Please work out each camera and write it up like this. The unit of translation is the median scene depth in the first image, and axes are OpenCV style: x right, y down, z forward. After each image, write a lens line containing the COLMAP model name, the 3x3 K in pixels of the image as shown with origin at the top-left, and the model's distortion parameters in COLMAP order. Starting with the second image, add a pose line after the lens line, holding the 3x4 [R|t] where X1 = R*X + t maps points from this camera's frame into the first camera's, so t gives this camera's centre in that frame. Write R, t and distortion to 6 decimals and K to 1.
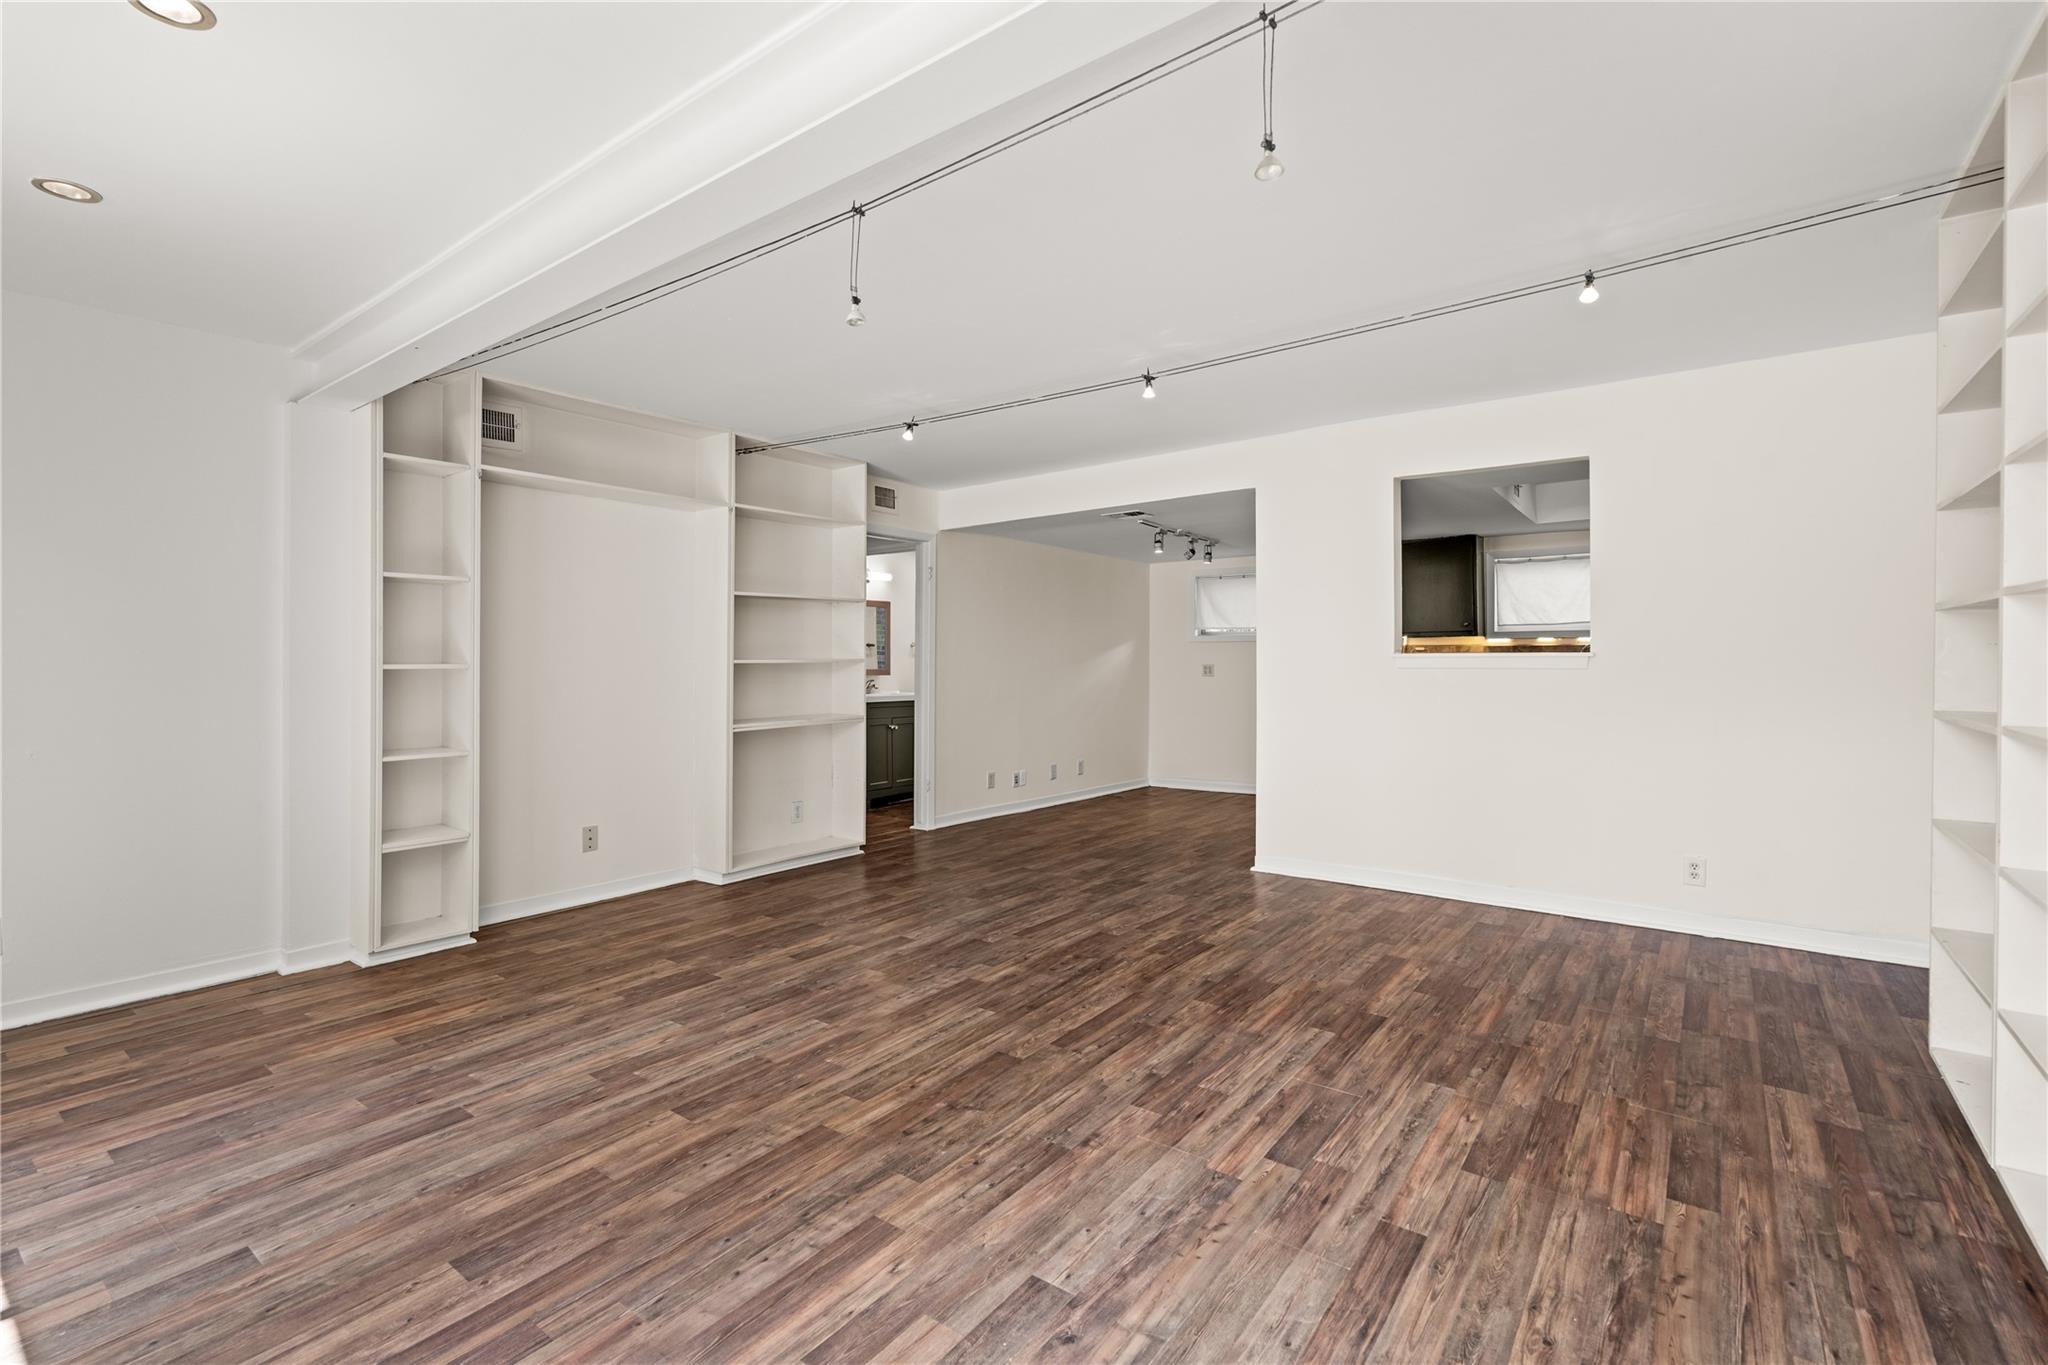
lens RADIAL K [[919.7, 0, 1023.5], [0, 919.7, 678.3], [0, 0, 1]] dist [-0.003063, -0.000905]
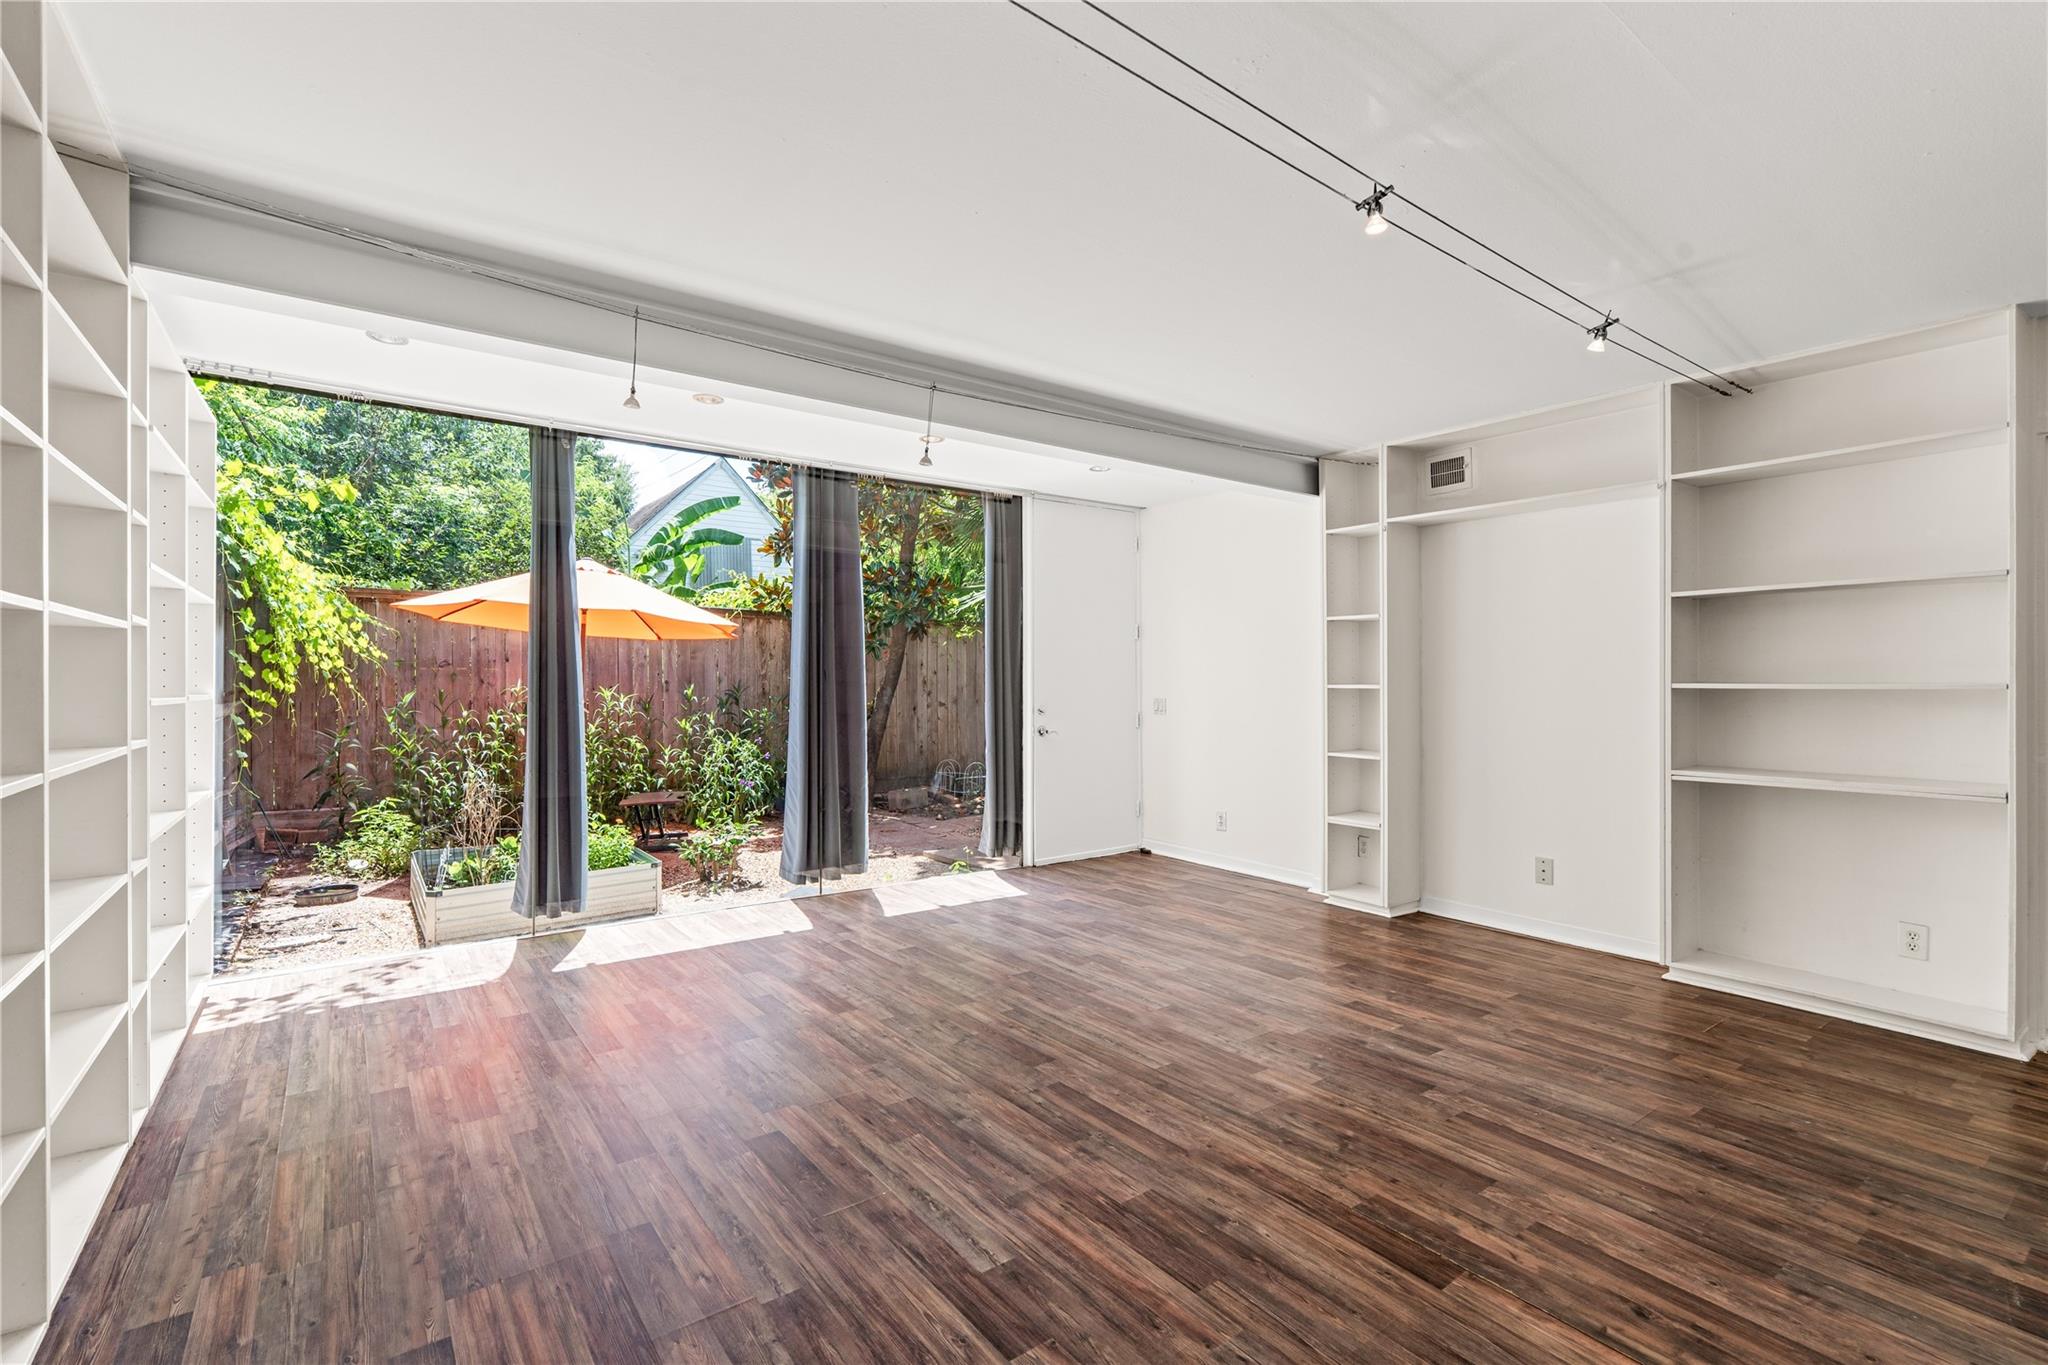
lens RADIAL K [[919.7, 0, 1023.5], [0, 919.7, 678.3], [0, 0, 1]] dist [-0.003063, -0.000905]
pose [[-0.282369, 0.000385, -0.959306, 0.889384], [-0.020310, 0.999773, 0.006379, -0.028524], [0.959091, 0.021285, -0.282297, 1.131956]]
